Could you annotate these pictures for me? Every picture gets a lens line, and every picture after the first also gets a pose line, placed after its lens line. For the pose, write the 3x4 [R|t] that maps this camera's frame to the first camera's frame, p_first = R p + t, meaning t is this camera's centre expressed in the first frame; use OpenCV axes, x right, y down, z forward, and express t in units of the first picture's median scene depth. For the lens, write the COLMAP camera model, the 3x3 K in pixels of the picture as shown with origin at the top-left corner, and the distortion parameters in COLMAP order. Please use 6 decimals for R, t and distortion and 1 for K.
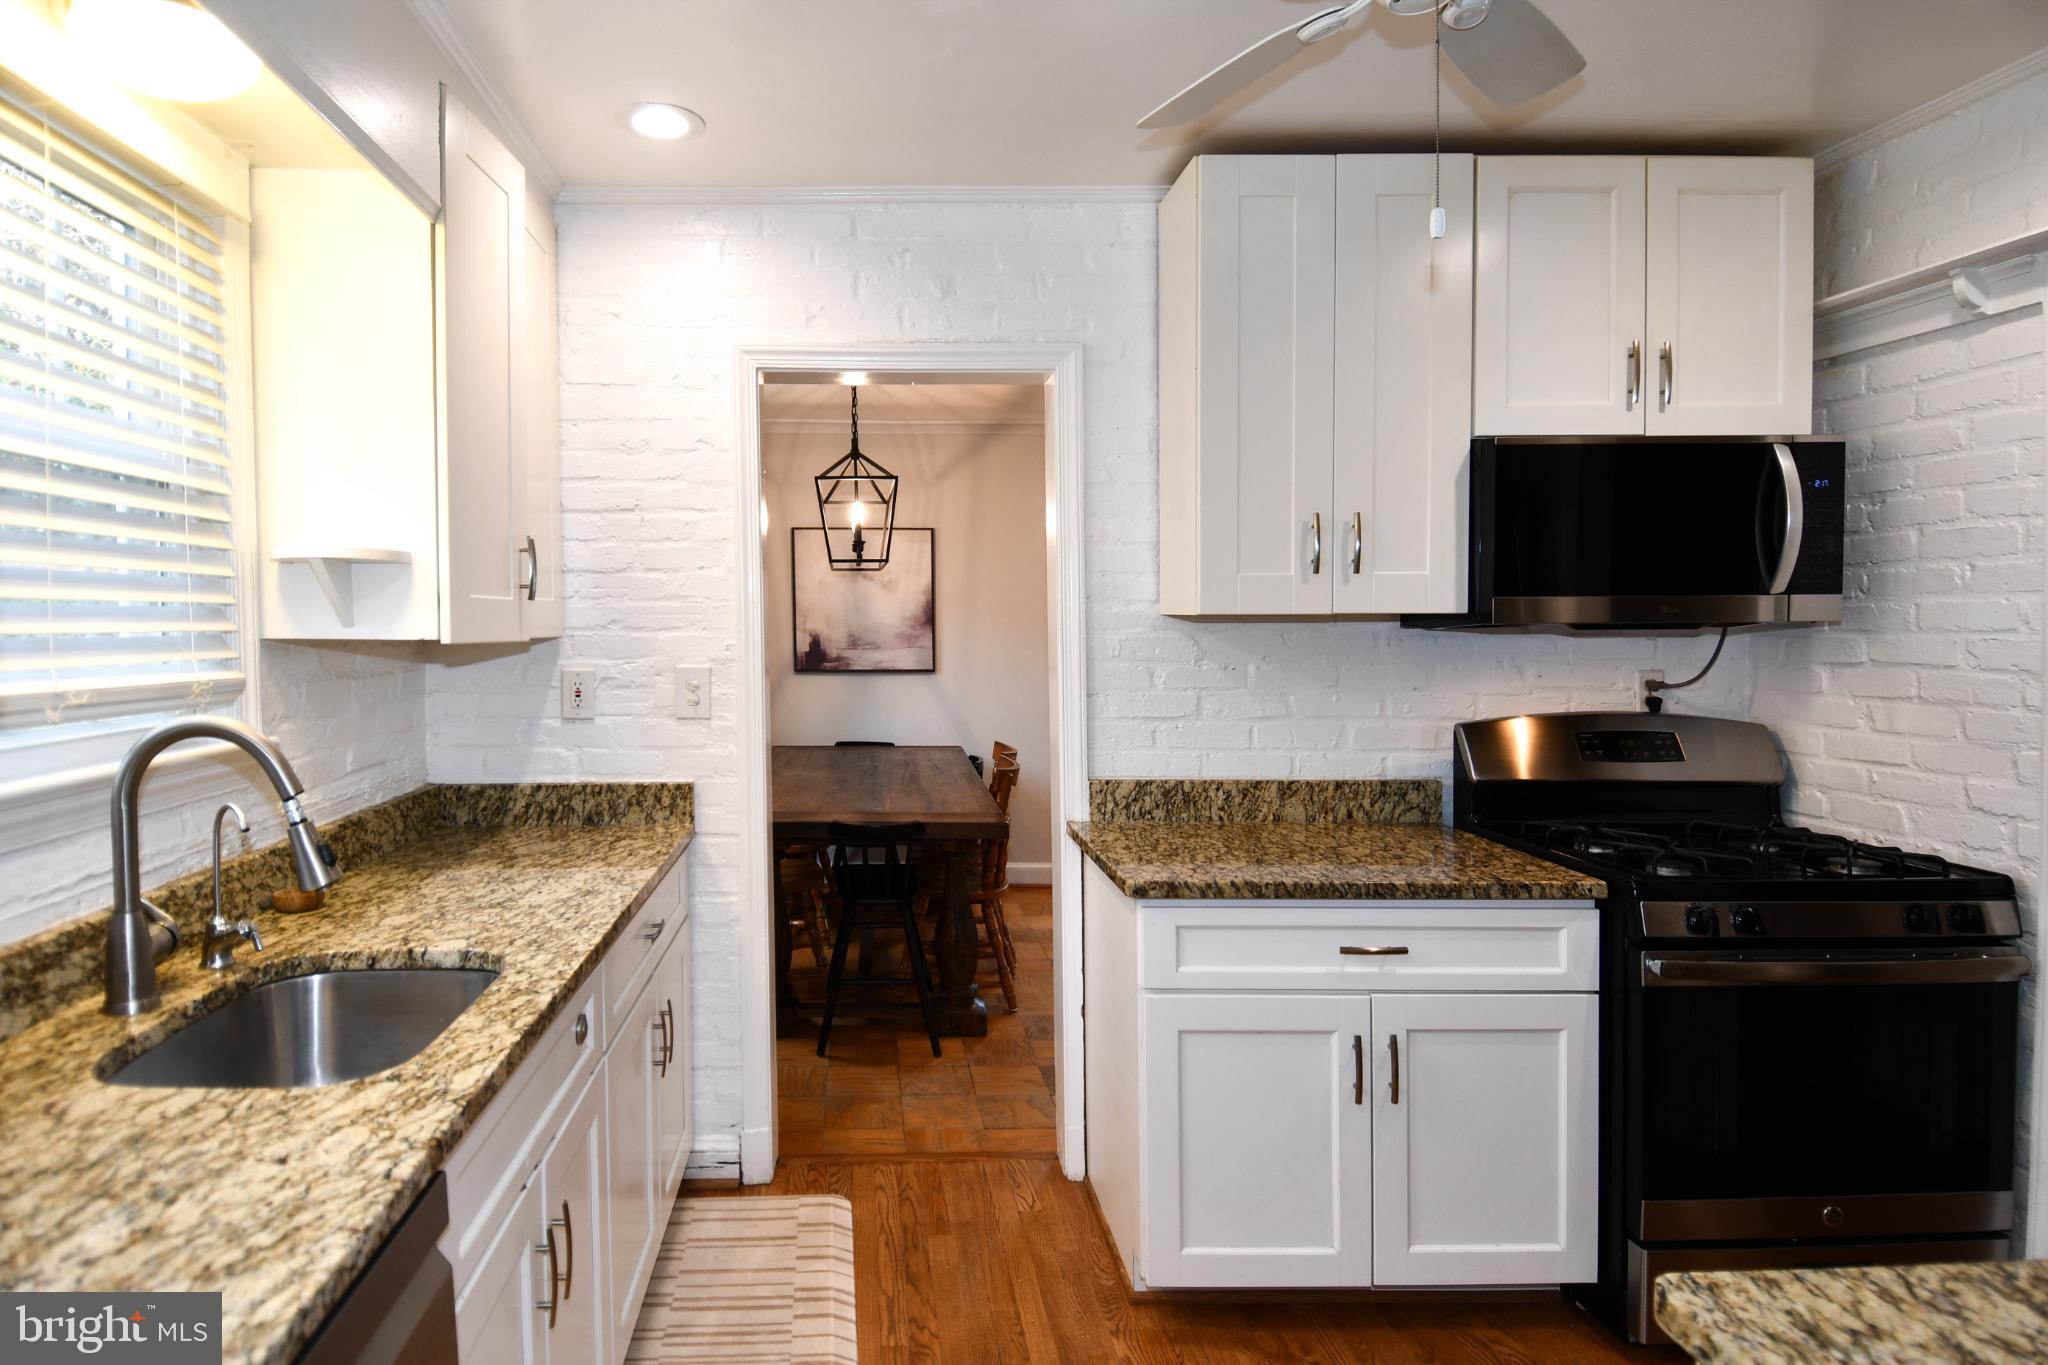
lens RADIAL K [[1091.1, 0, 1058.8], [0, 1091.1, 651.8], [0, 0, 1]] dist [0.021688, -0.000300]
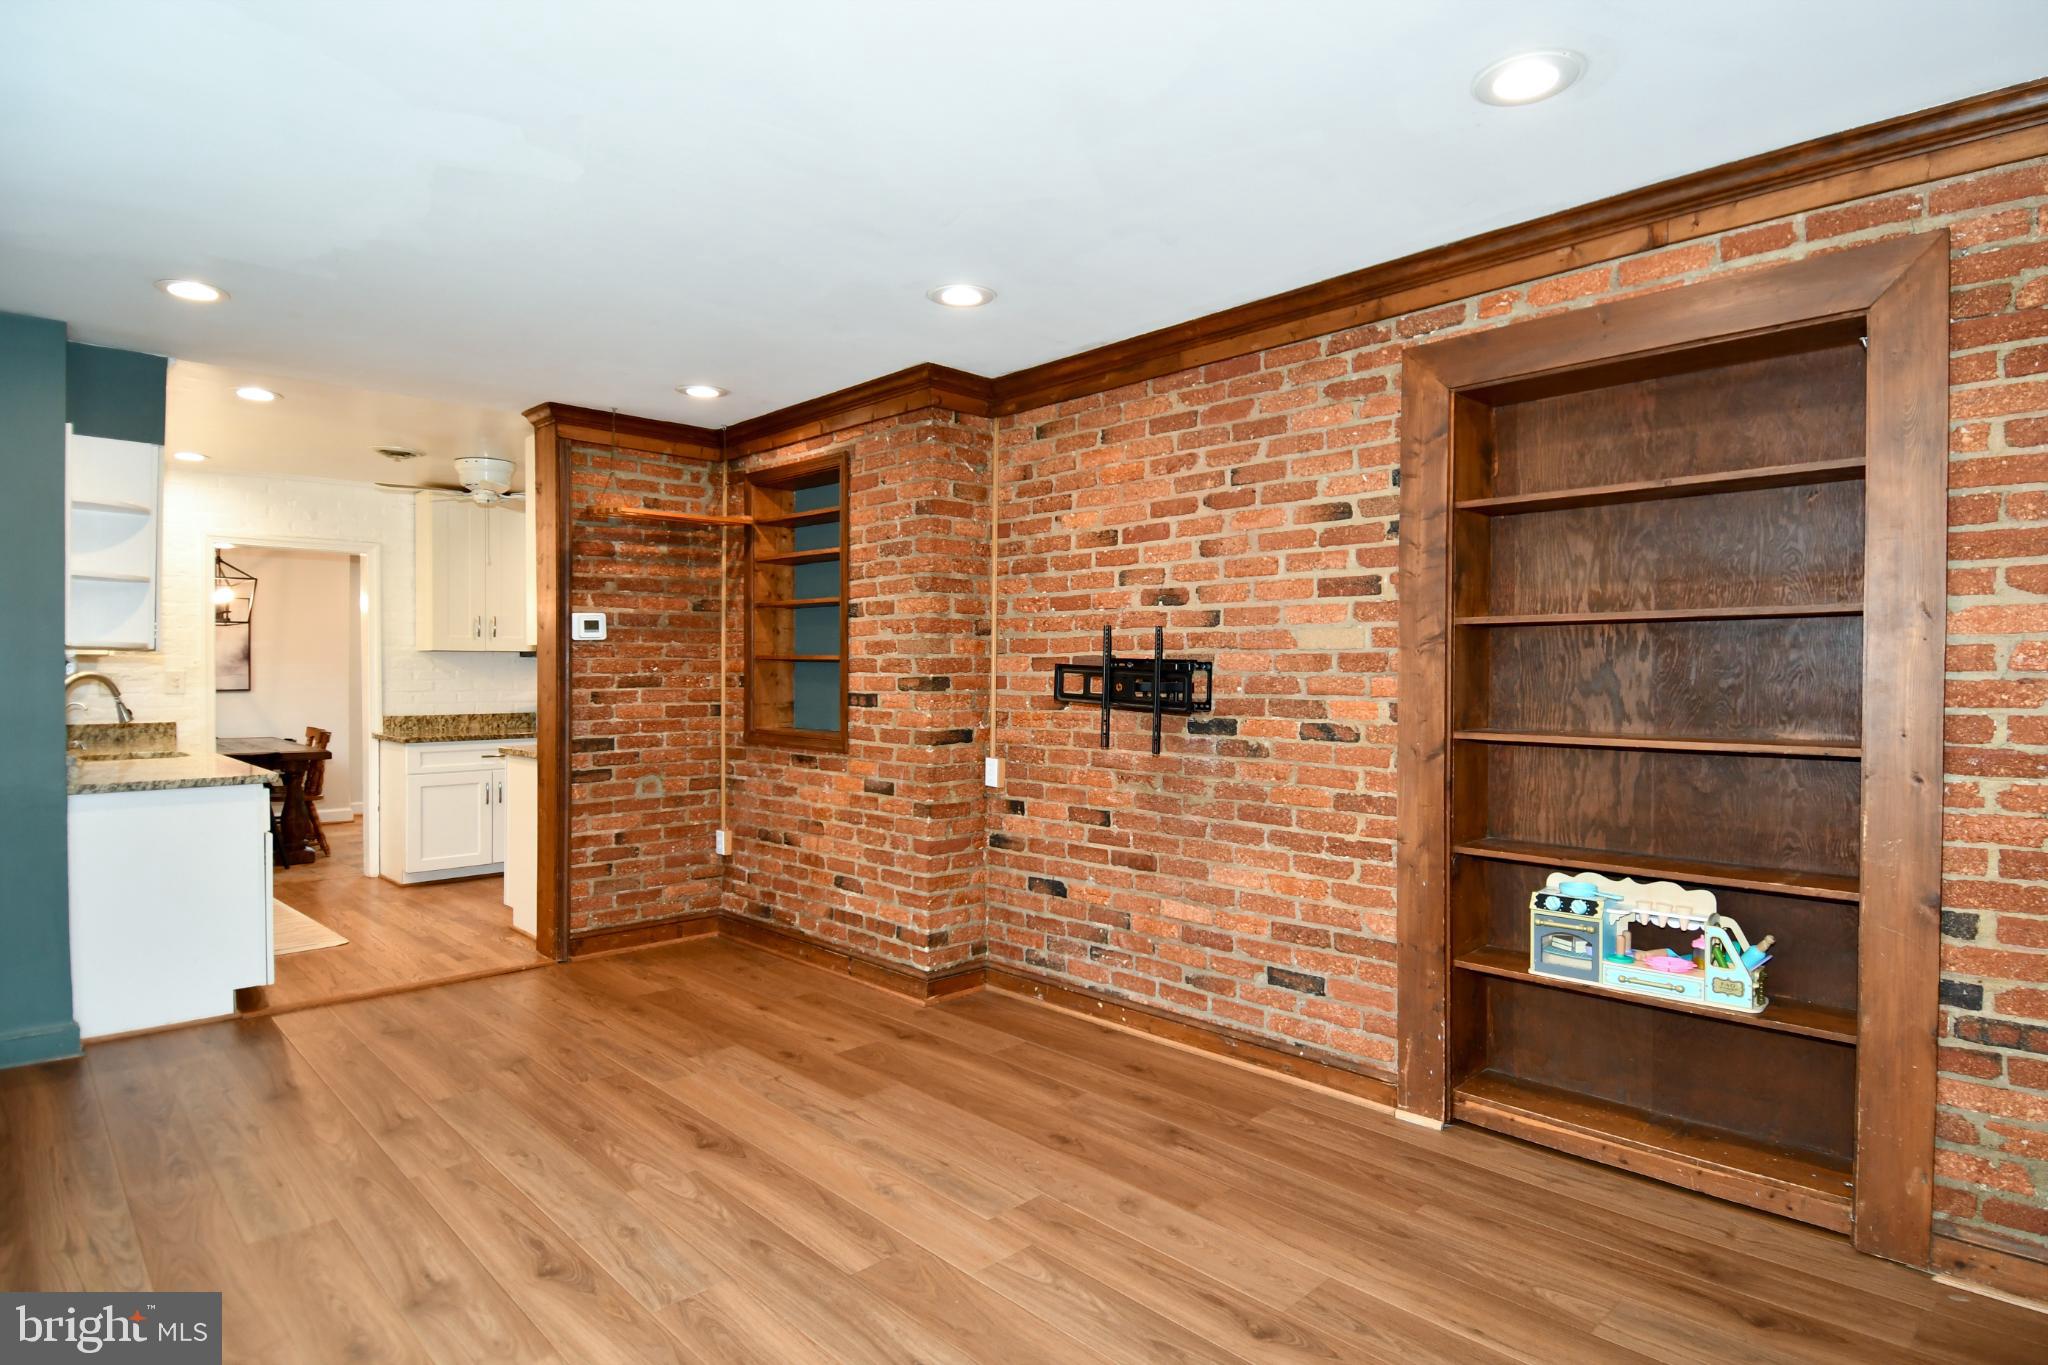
lens RADIAL K [[1091.1, 0, 1058.8], [0, 1091.1, 651.8], [0, 0, 1]] dist [0.021688, -0.000300]
pose [[0.816853, 0.008299, 0.576786, -0.163789], [0.018821, 0.998981, -0.041029, 0.103180], [-0.576539, 0.044371, 0.815864, -1.988421]]
